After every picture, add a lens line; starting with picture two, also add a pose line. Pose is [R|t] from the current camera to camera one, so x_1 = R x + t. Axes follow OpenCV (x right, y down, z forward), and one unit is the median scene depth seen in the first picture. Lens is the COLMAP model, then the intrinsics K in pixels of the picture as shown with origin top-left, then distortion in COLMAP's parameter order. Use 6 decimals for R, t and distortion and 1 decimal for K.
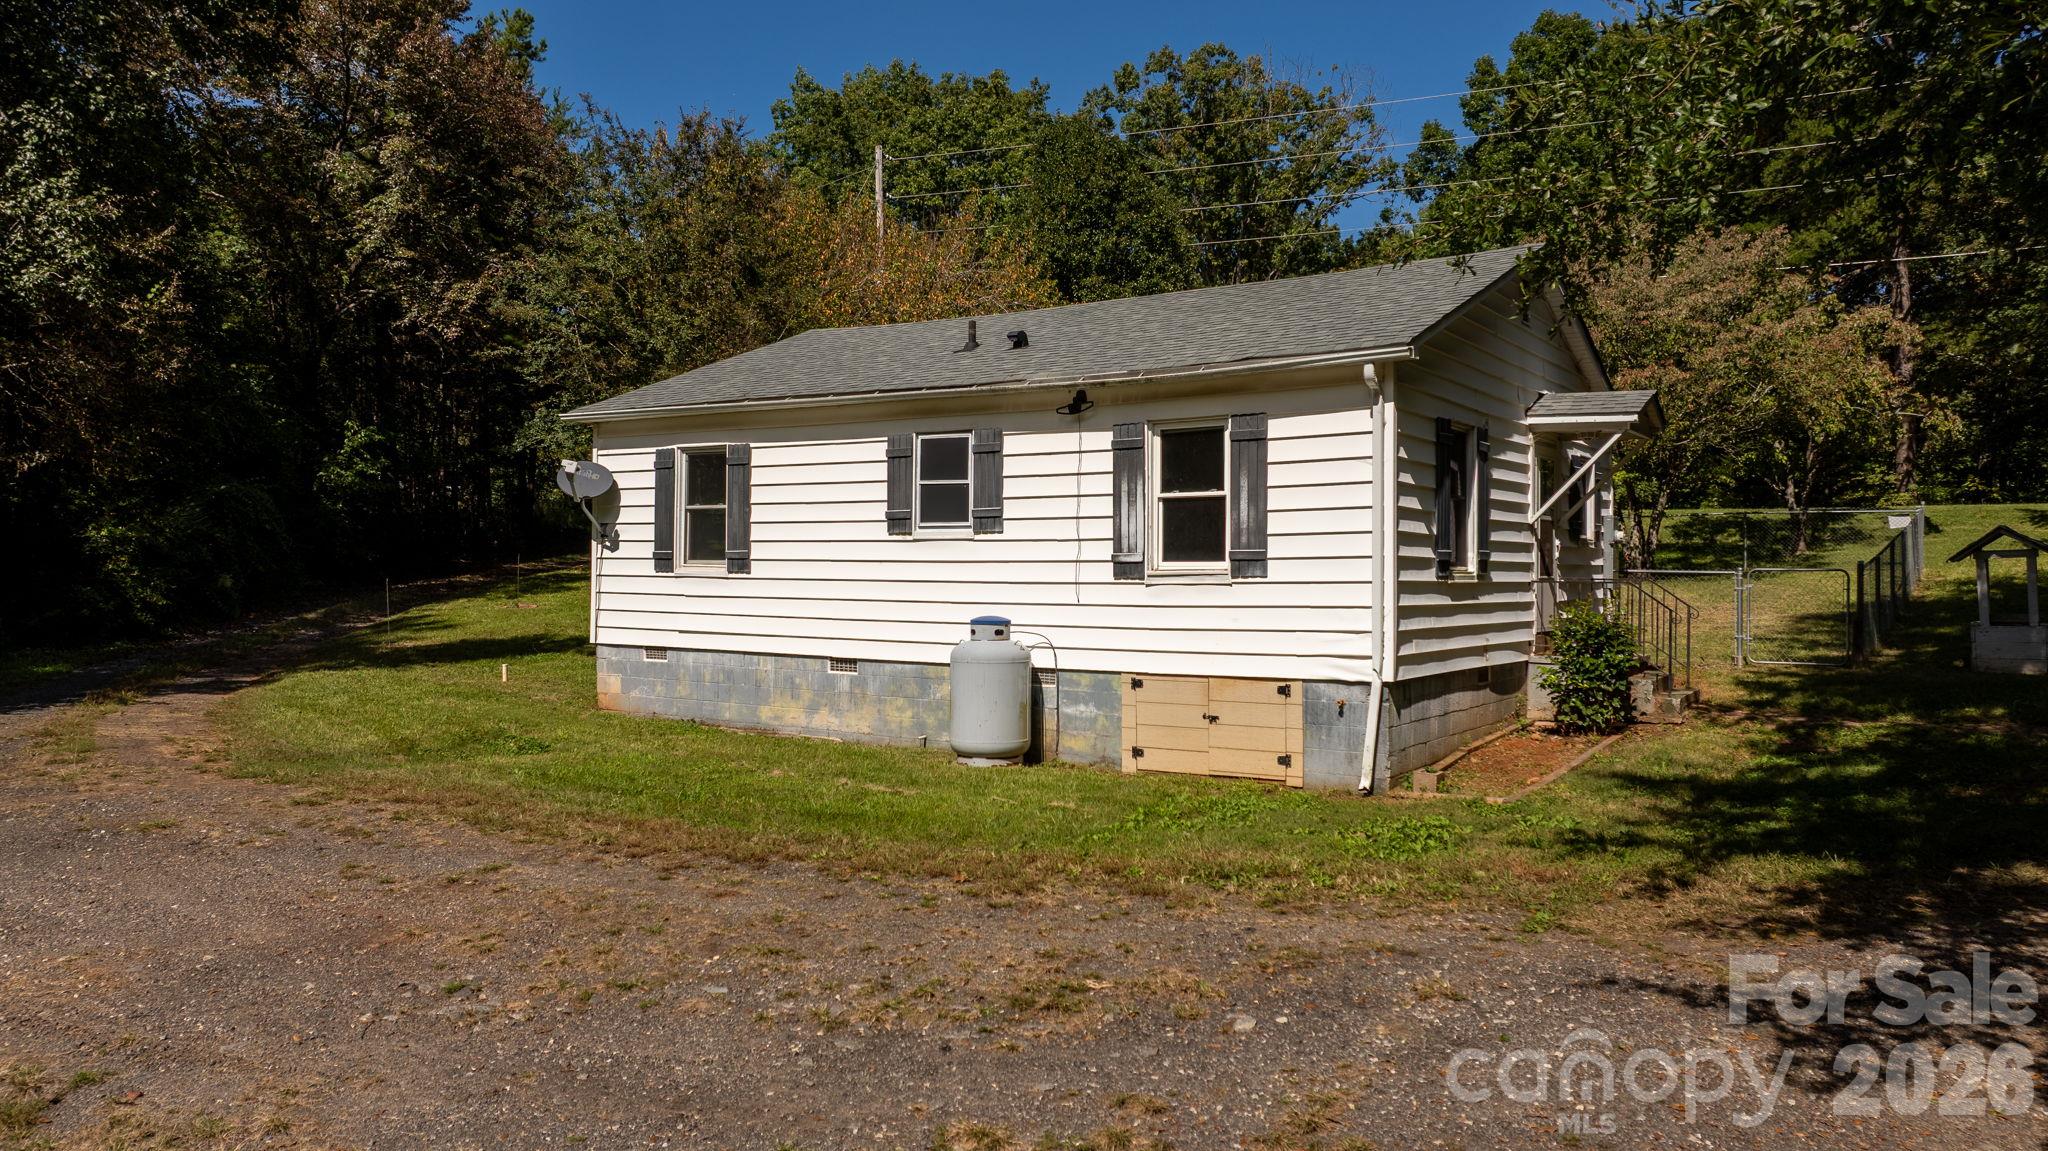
lens RADIAL K [[1437.2, 0, 1035.4], [0, 1437.2, 570.4], [0, 0, 1]] dist [-0.018142, 0.006397]
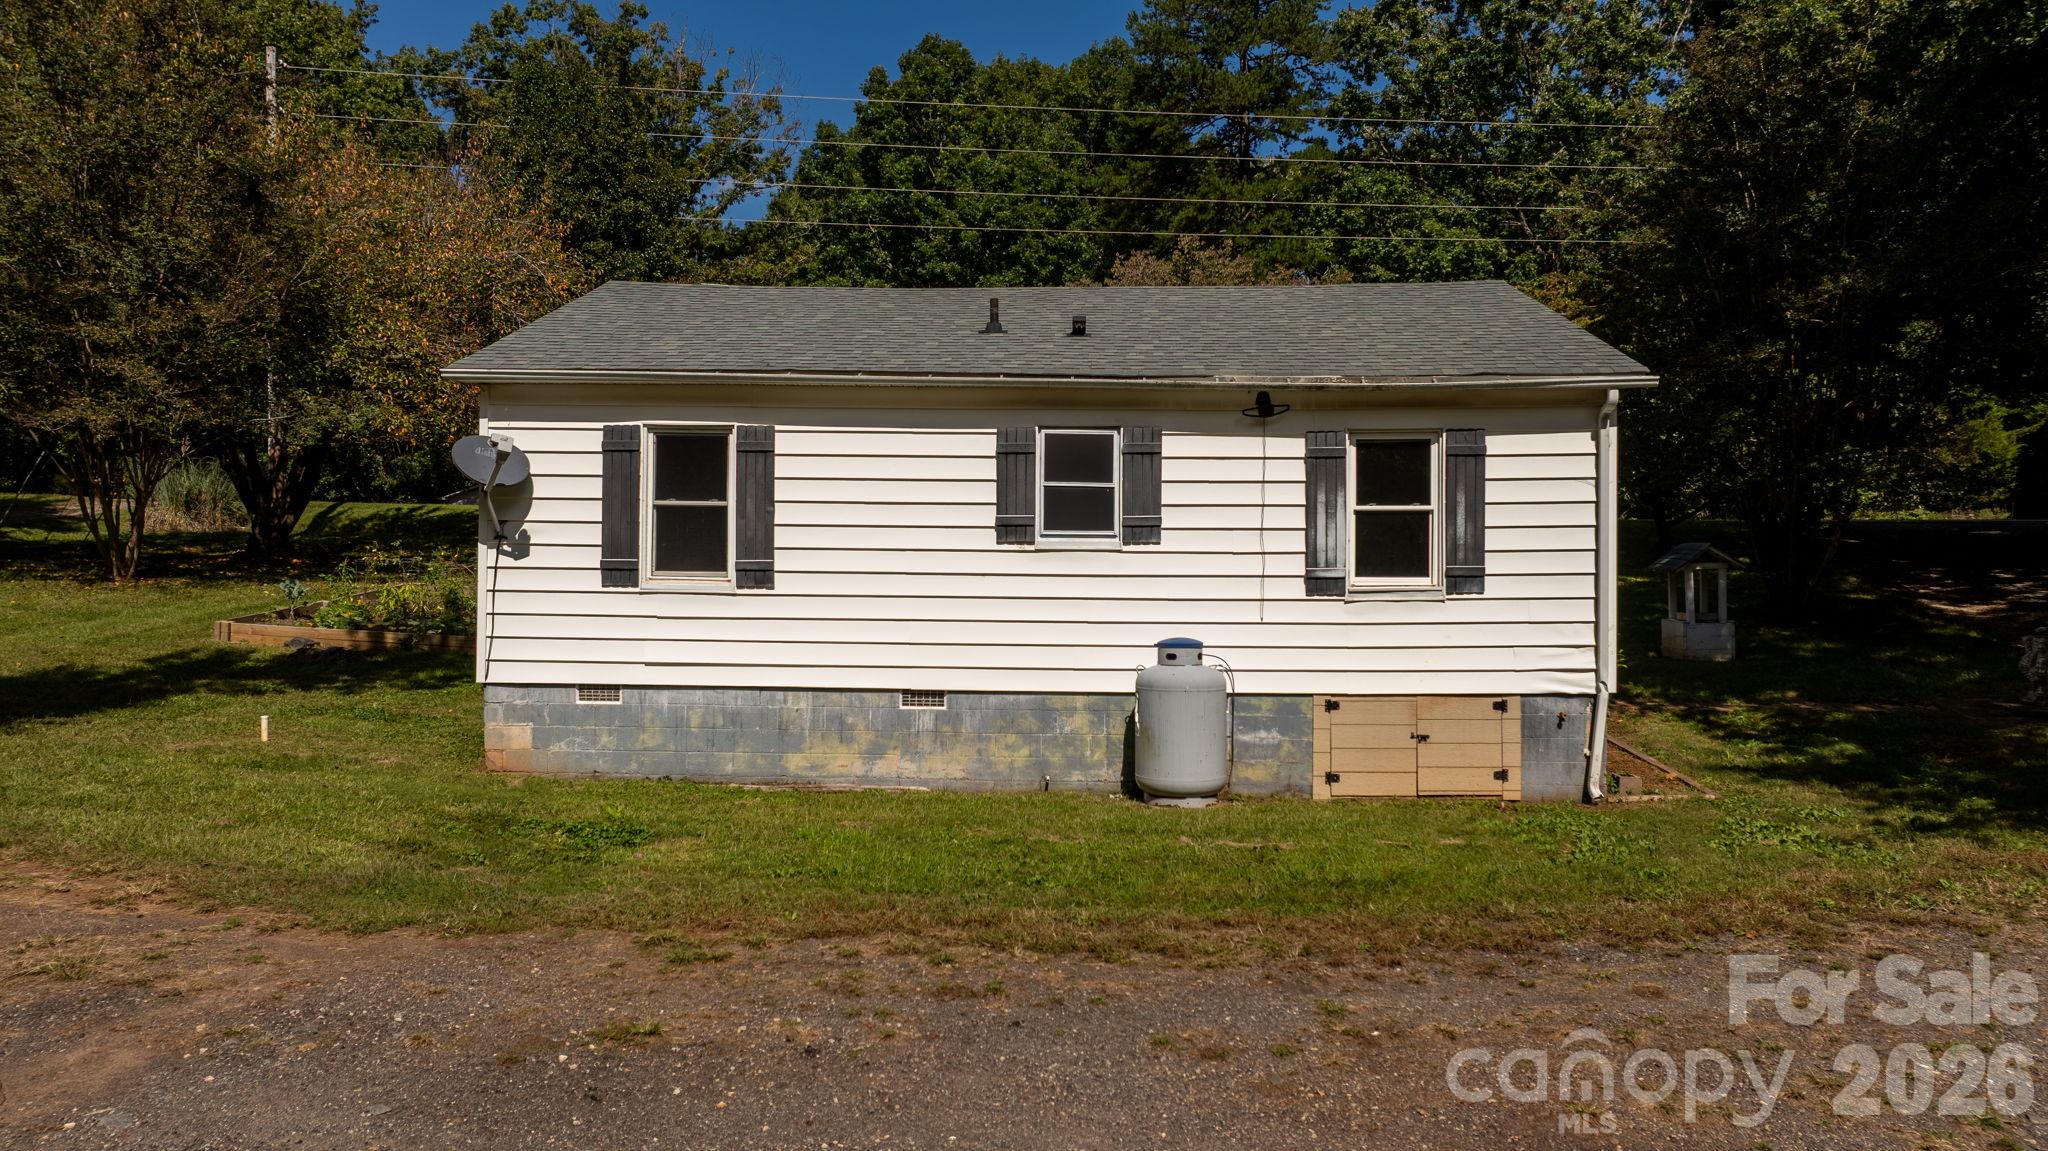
lens RADIAL K [[1437.2, 0, 1029.9], [0, 1437.2, 570.0], [0, 0, 1]] dist [-0.018142, 0.006397]
pose [[0.852360, -0.000629, 0.522954, -0.495096], [-0.002078, 0.999987, 0.004589, -0.012298], [-0.522951, -0.004998, 0.852348, 0.246026]]
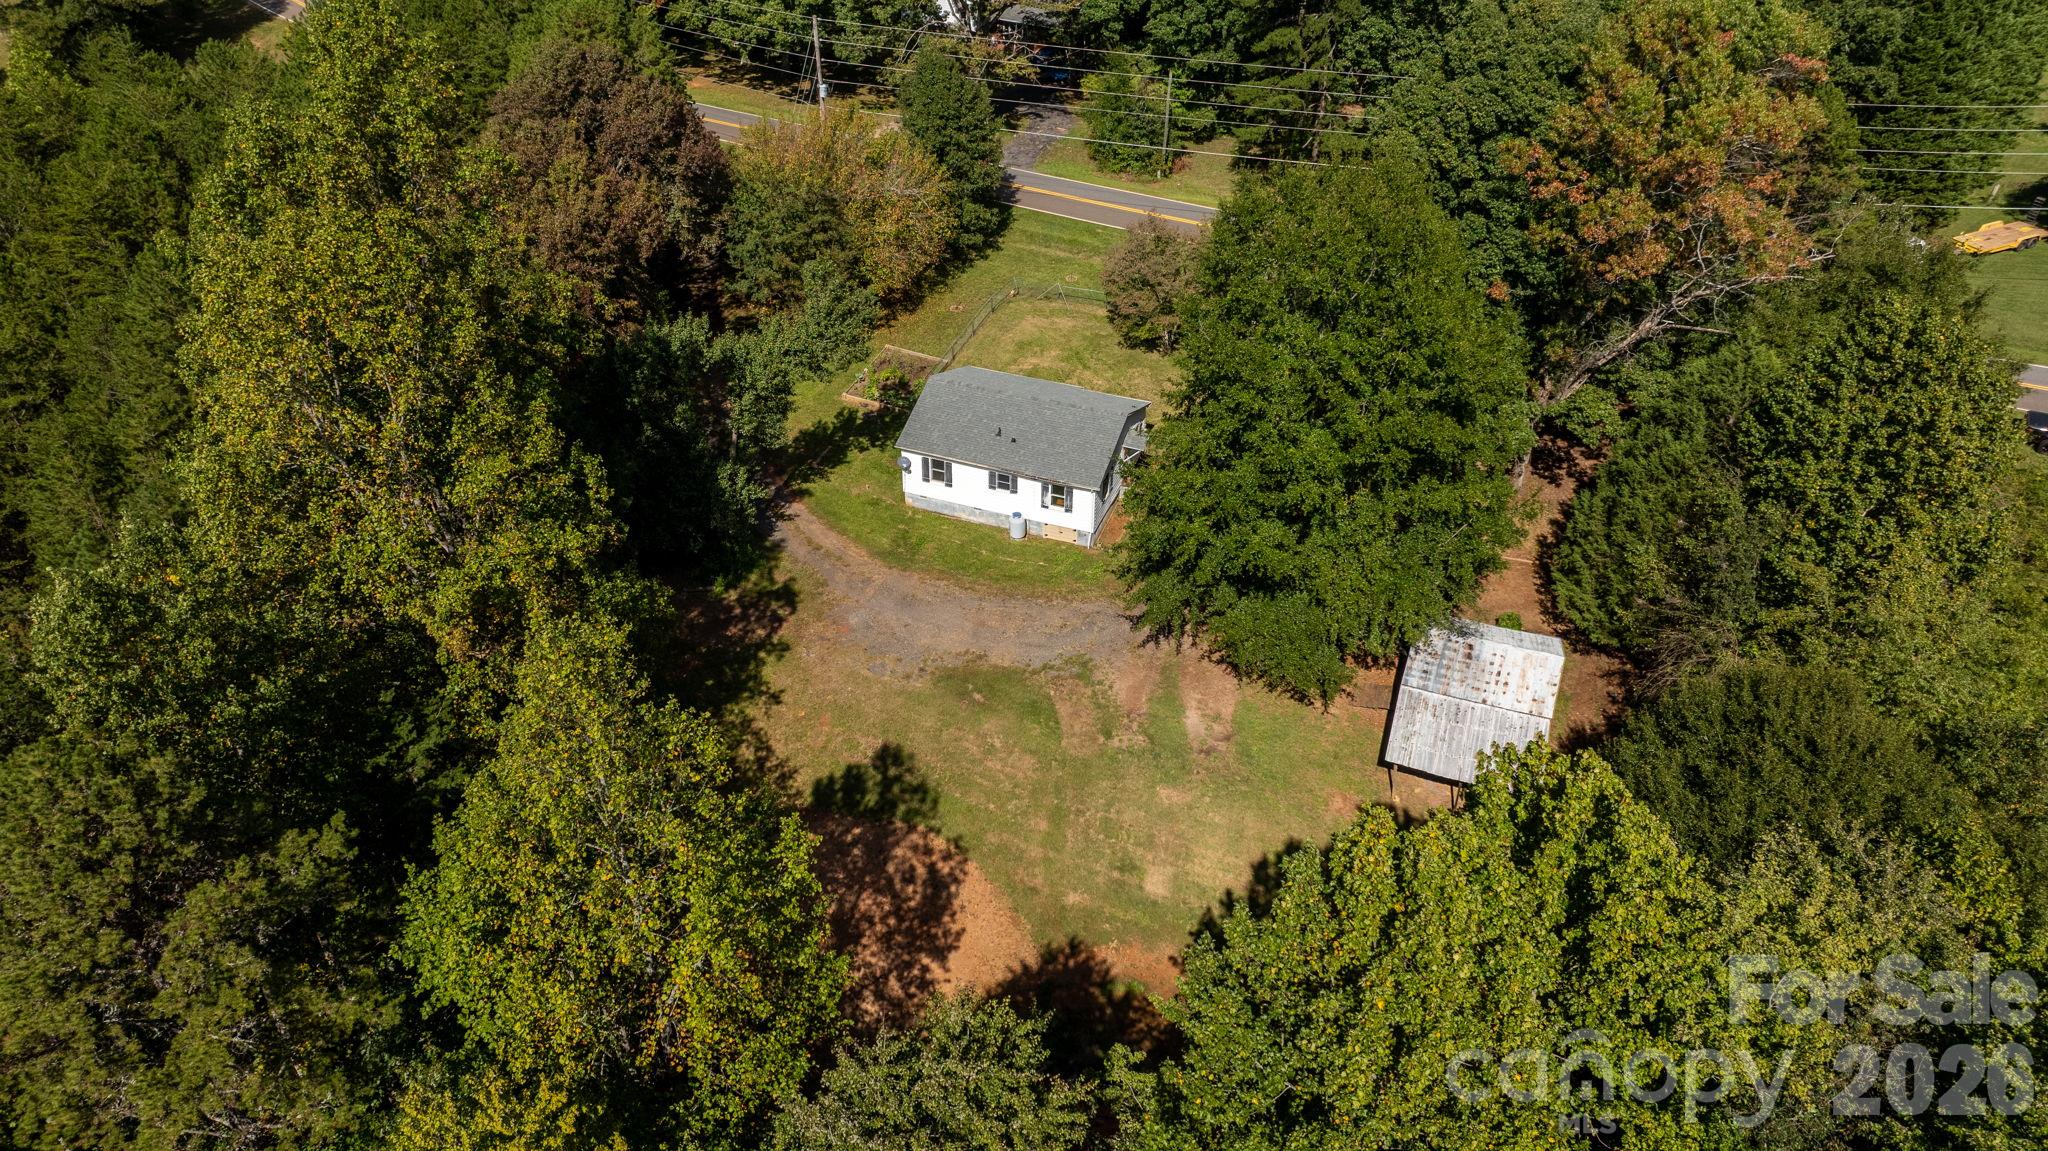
lens RADIAL K [[1469.3, 0, 1025.0], [0, 1469.3, 581.7], [0, 0, 1]] dist [-0.009323, -0.001593]
pose [[0.971219, -0.129669, 0.199799, -0.927824], [-0.013970, 0.806374, 0.591241, -2.461180], [-0.237778, -0.577015, 0.781355, -2.783474]]
